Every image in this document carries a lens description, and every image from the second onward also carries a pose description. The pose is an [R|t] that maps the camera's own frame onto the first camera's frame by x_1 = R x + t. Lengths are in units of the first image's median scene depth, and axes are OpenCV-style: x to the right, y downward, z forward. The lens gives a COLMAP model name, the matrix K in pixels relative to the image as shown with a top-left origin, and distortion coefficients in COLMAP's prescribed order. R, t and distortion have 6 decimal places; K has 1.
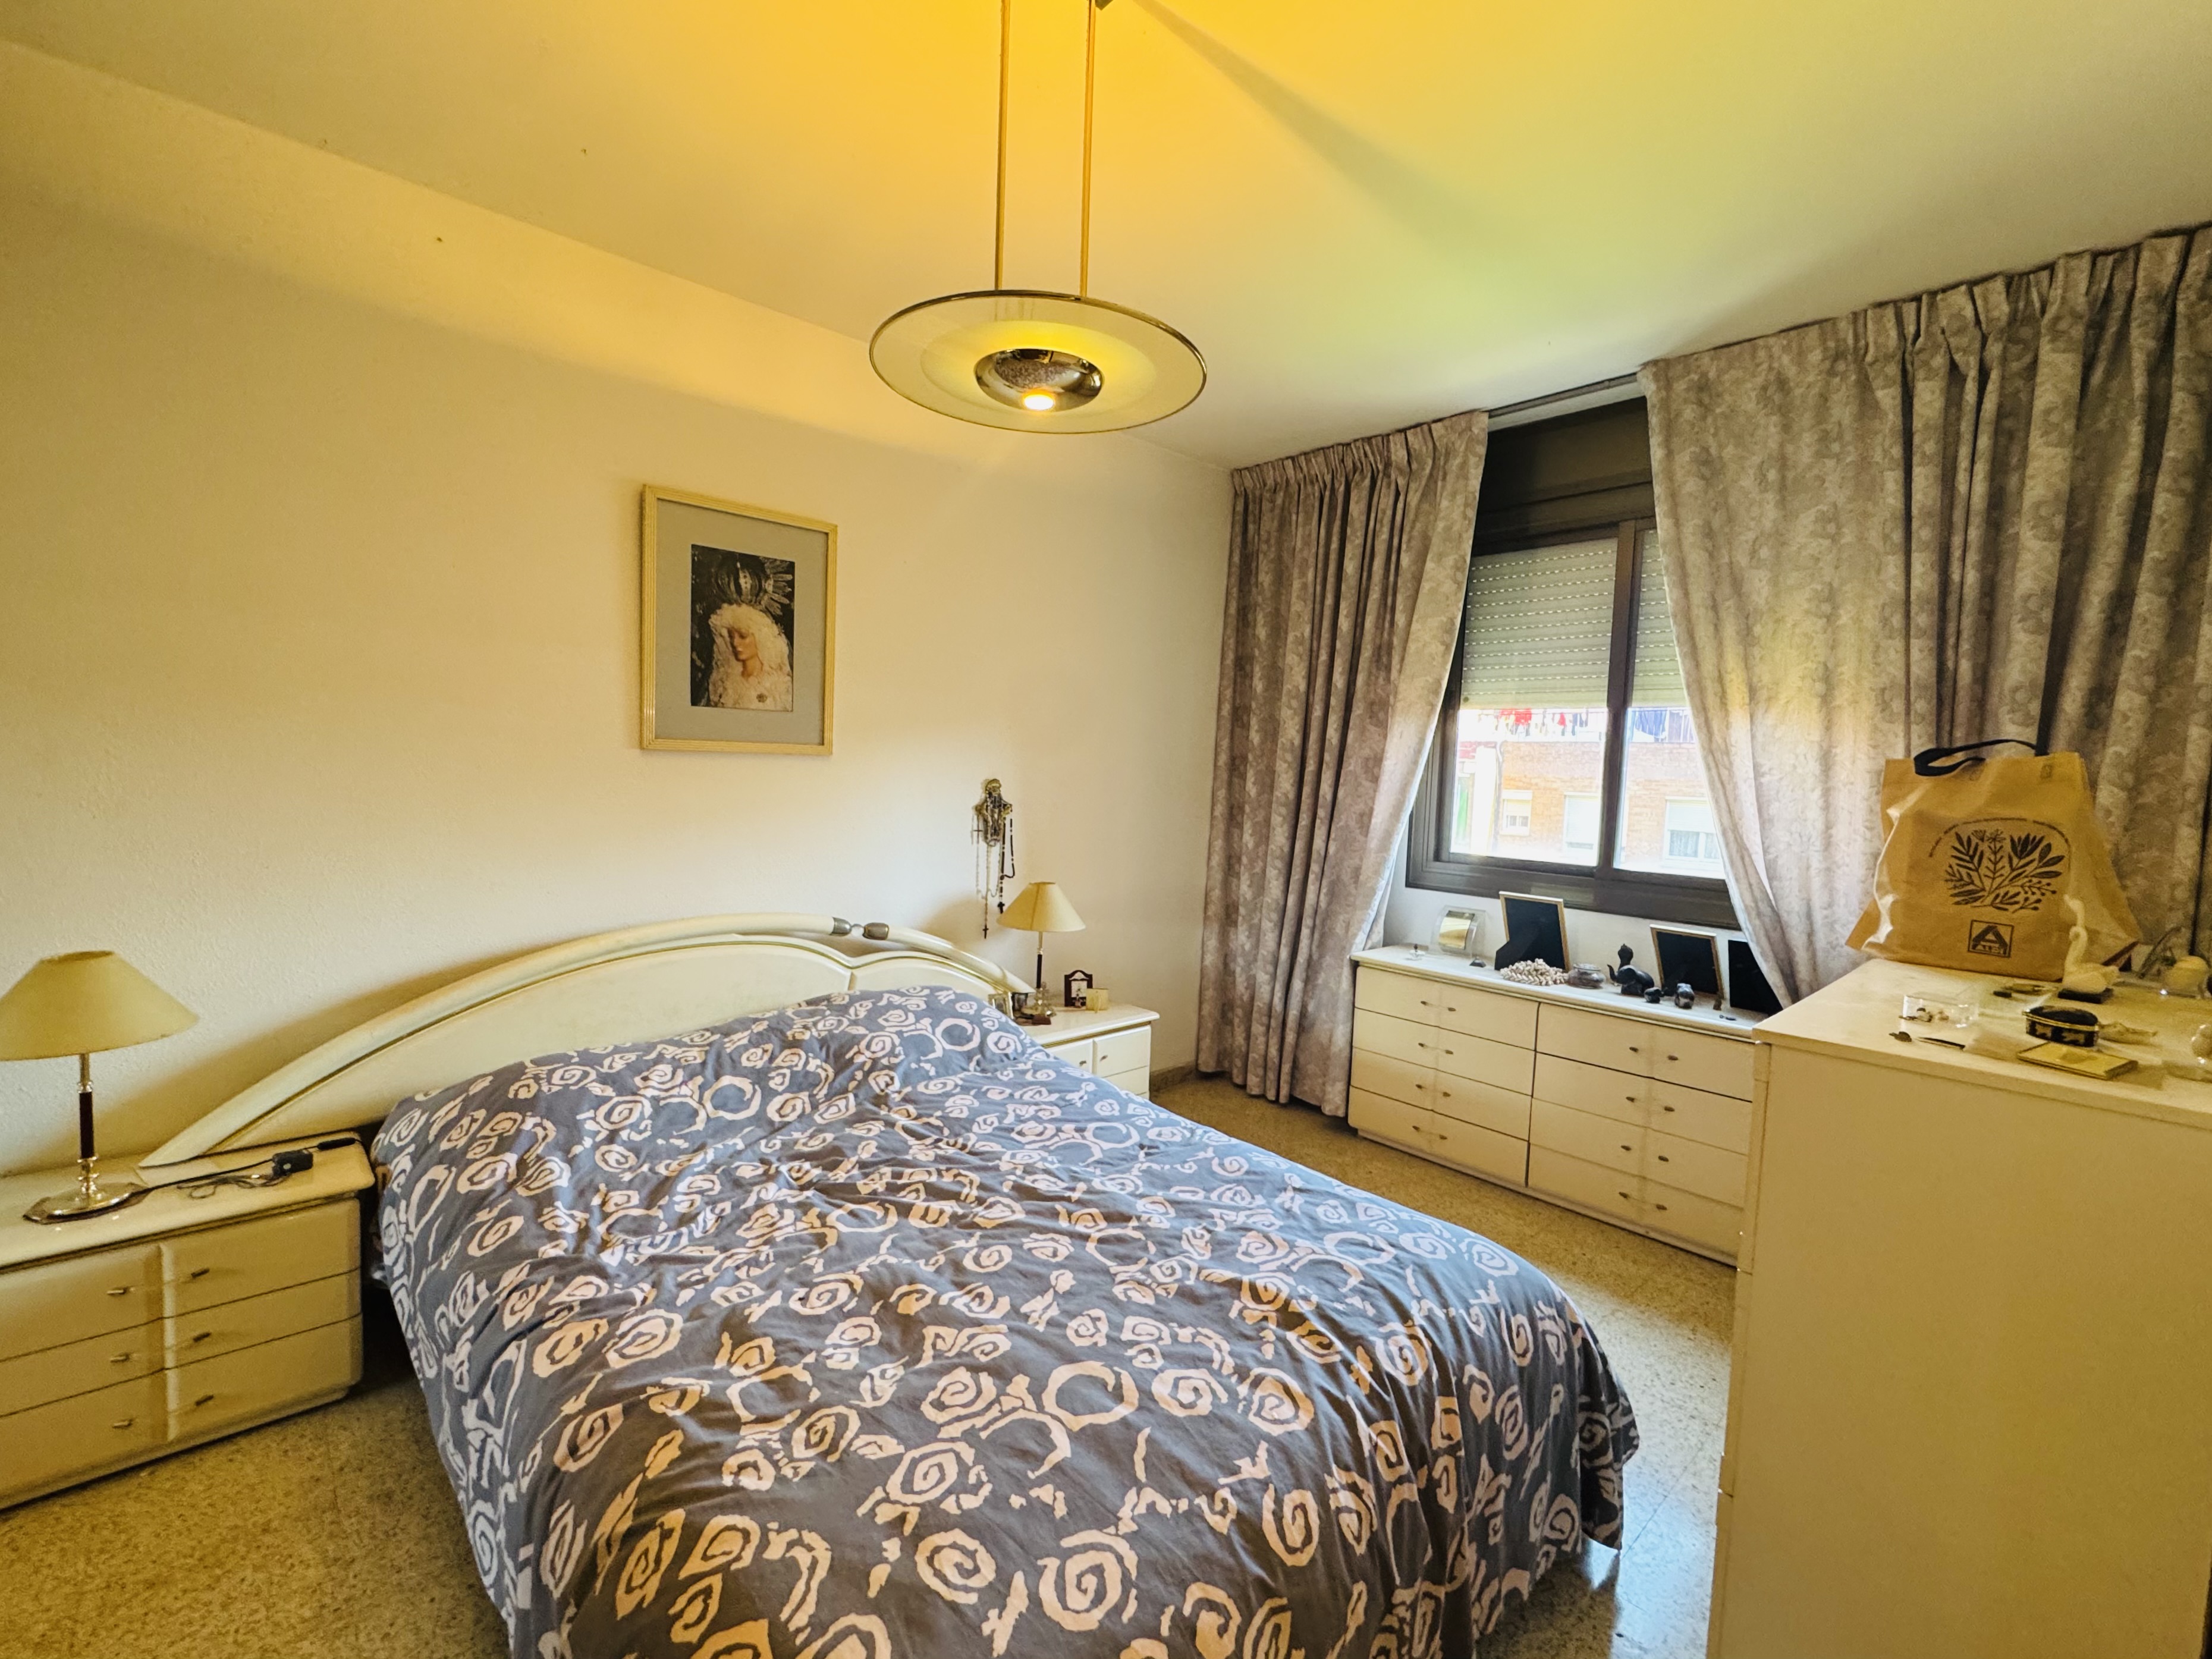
lens RADIAL K [[931.4, 0, 1099.7], [0, 931.4, 831.8], [0, 0, 1]] dist [-0.000003, -0.000548]
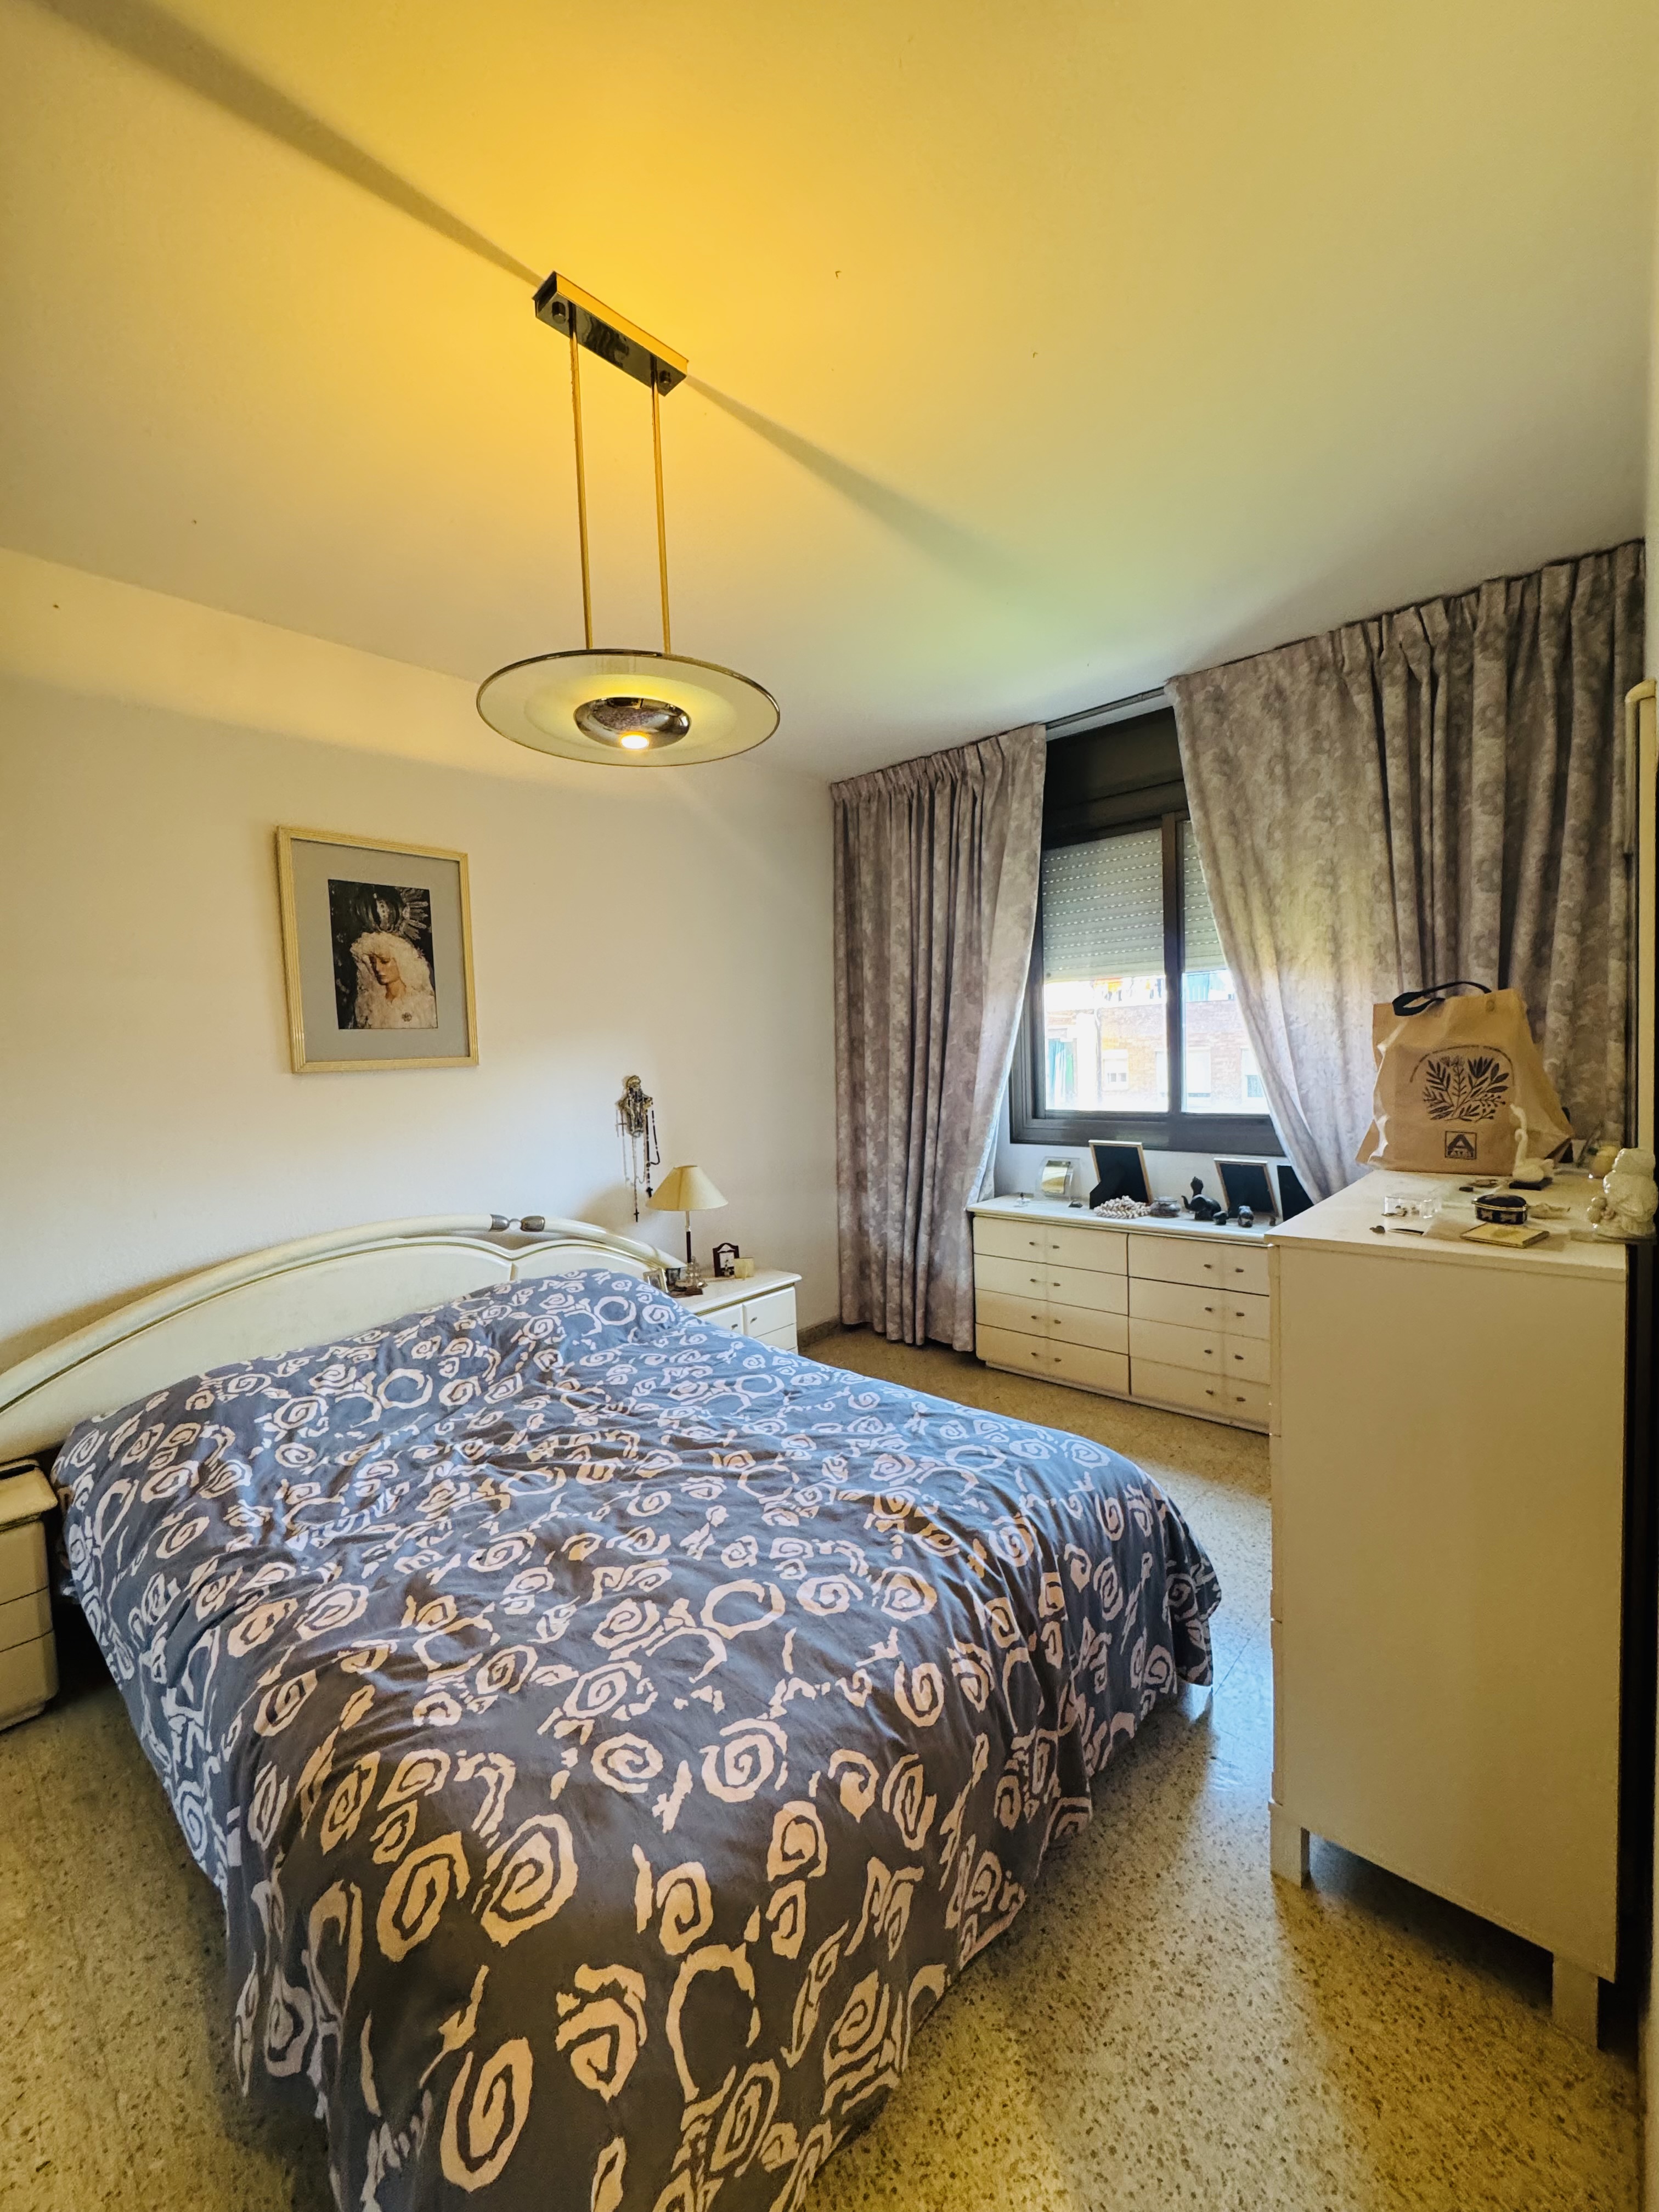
lens RADIAL K [[931.4, 0, 880.6], [0, 931.4, 1106.0], [0, 0, 1]] dist [-0.000003, -0.000548]
pose [[0.993023, -0.078663, 0.087849, 0.096248], [0.079397, 0.996831, -0.004889, 0.008896], [-0.087186, 0.011830, 0.996122, -0.146650]]
